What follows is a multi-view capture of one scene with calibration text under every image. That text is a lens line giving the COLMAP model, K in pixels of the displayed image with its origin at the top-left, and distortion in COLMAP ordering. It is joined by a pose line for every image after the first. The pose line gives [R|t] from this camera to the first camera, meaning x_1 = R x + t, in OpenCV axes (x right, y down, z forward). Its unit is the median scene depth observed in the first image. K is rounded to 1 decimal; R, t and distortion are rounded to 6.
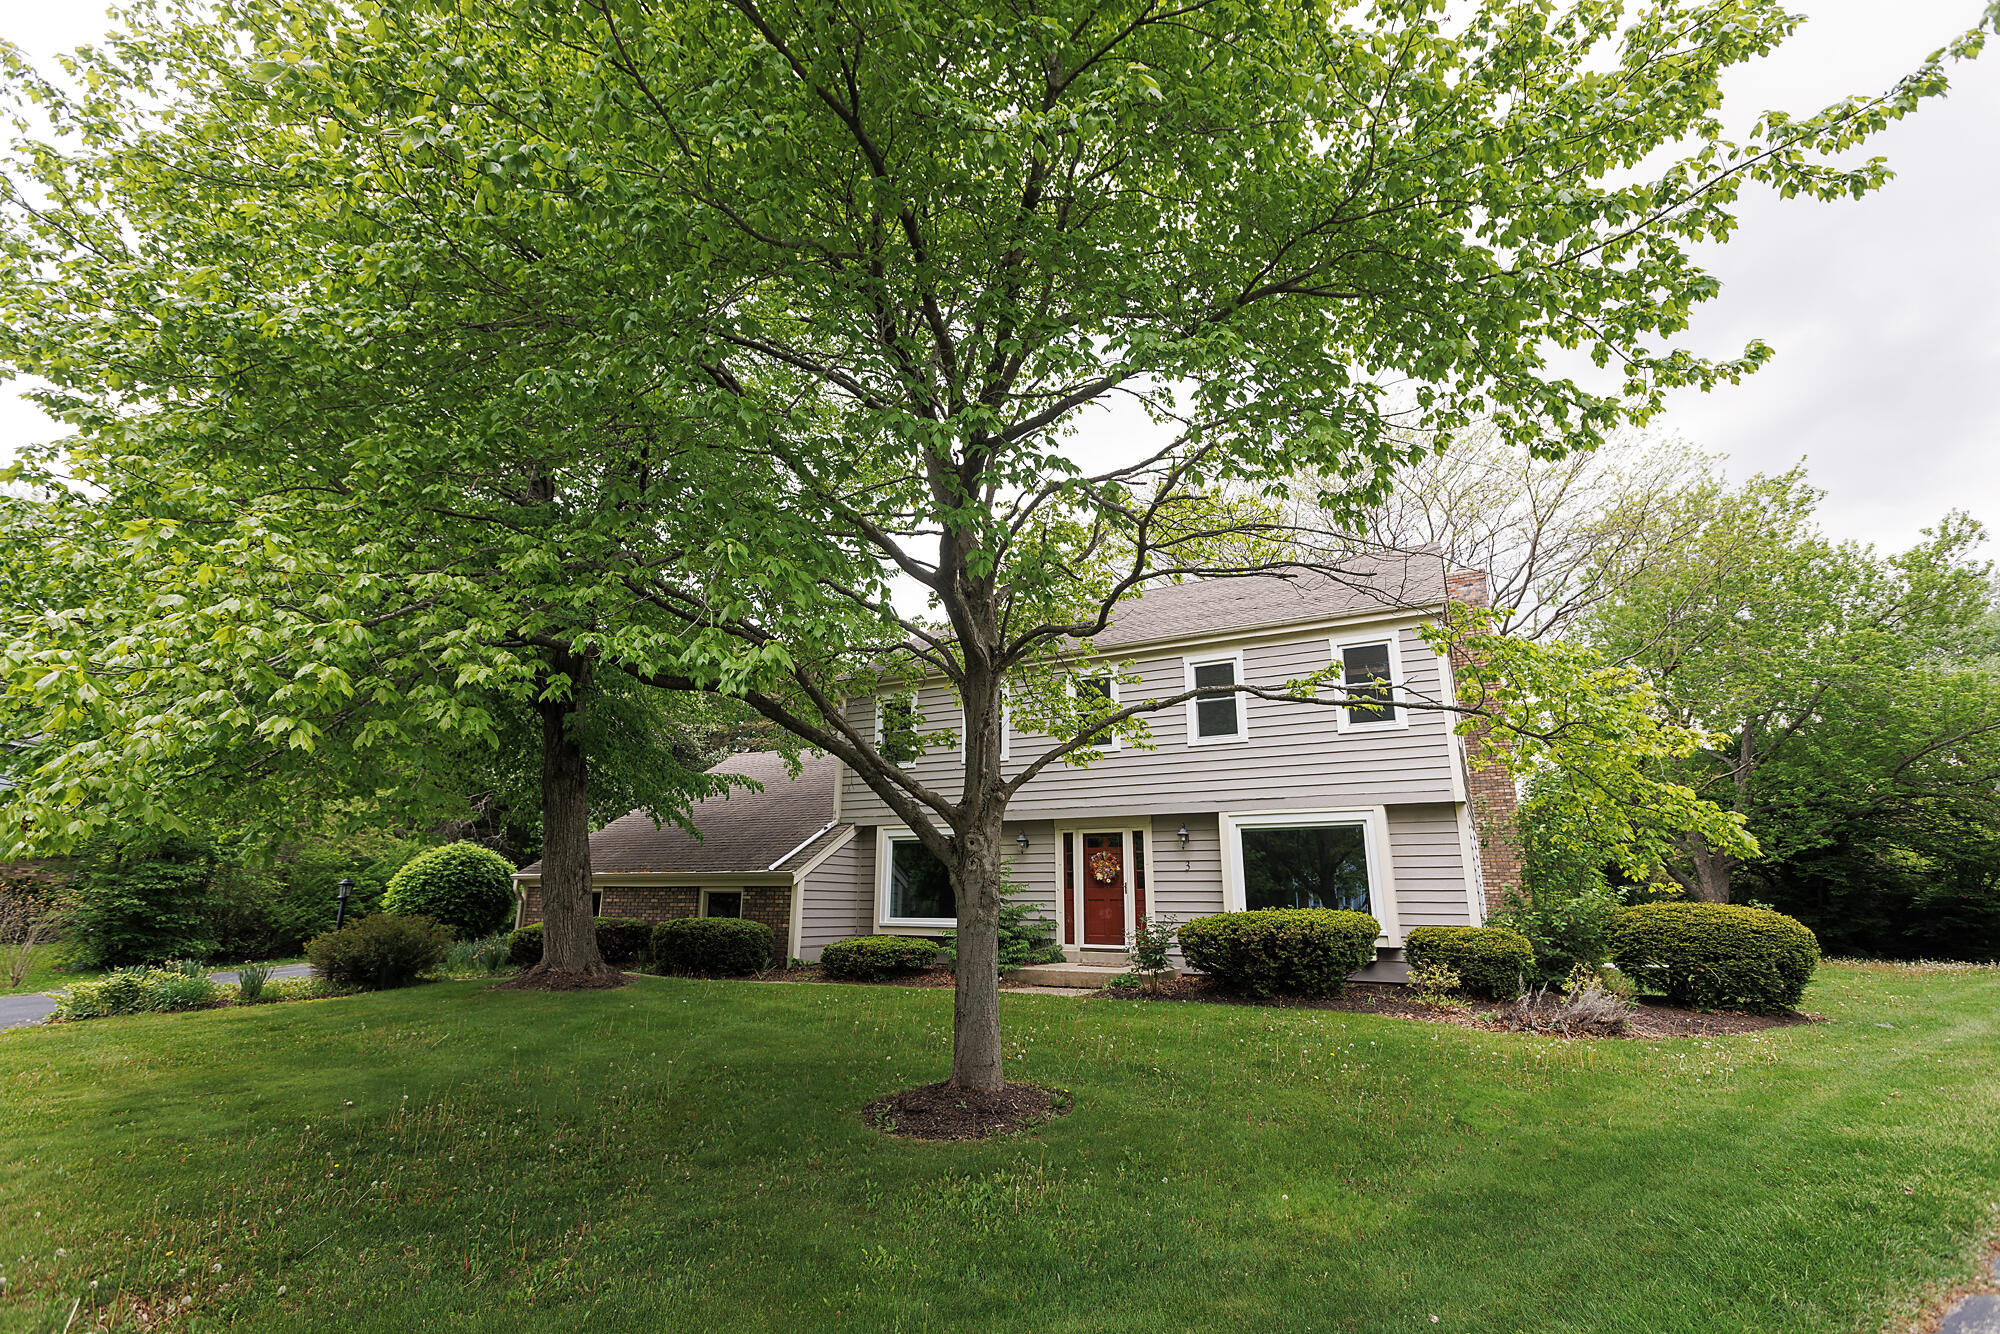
lens RADIAL K [[894.5, 0, 1000.0], [0, 894.5, 667.0], [0, 0, 1]] dist [0.001176, 0.000484]
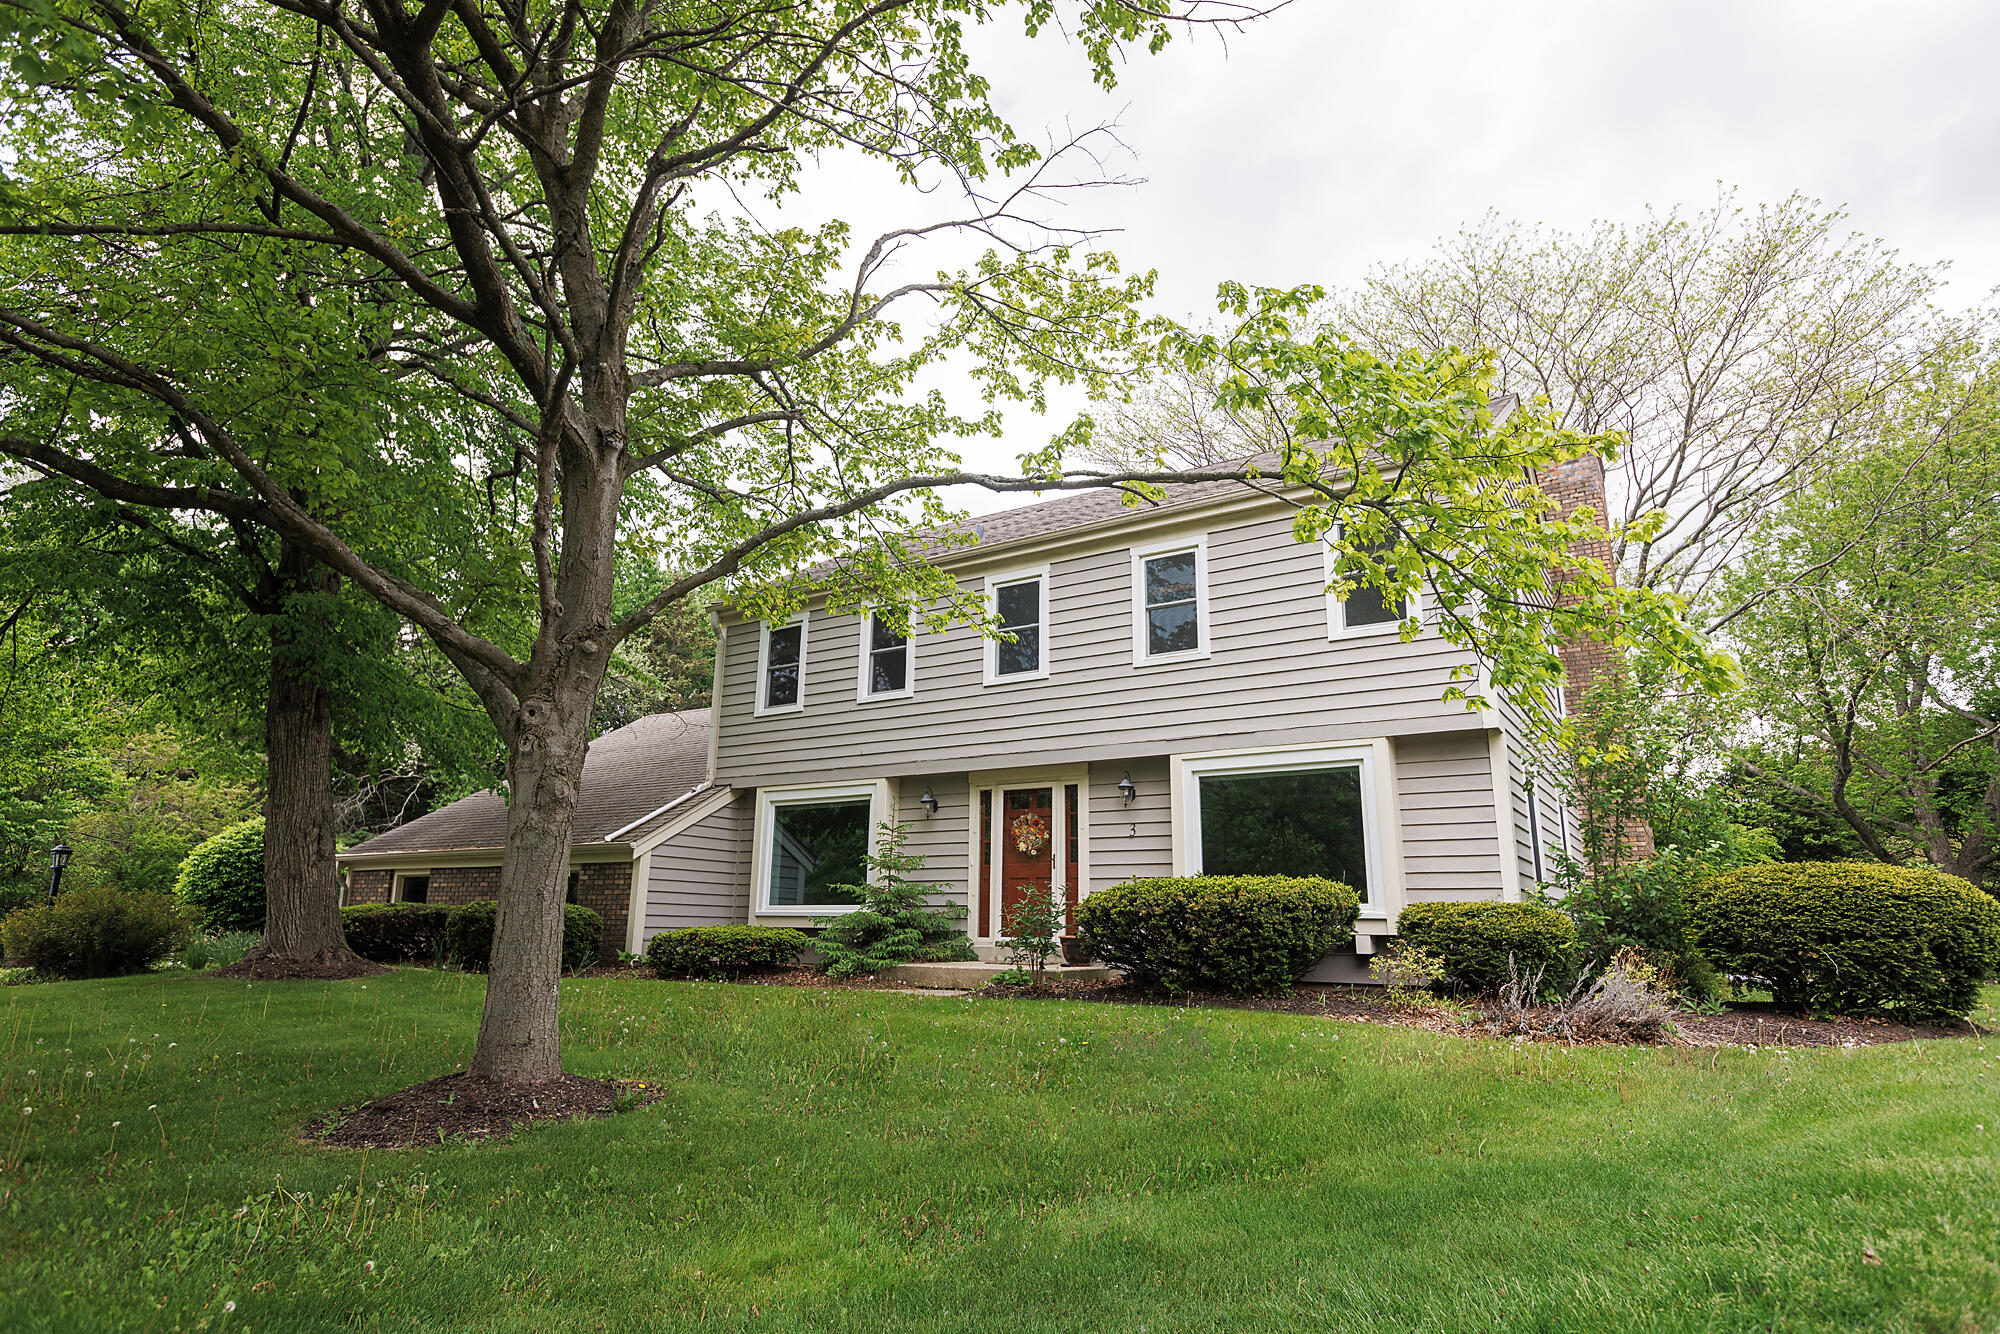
lens RADIAL K [[1083.6, 0, 1000.0], [0, 1083.6, 667.0], [0, 0, 1]] dist [0.002861, -0.001192]
pose [[0.996645, -0.012213, -0.080934, 0.175322], [0.013767, 0.999731, 0.018667, 0.071113], [0.080684, -0.019719, 0.996545, 0.109911]]
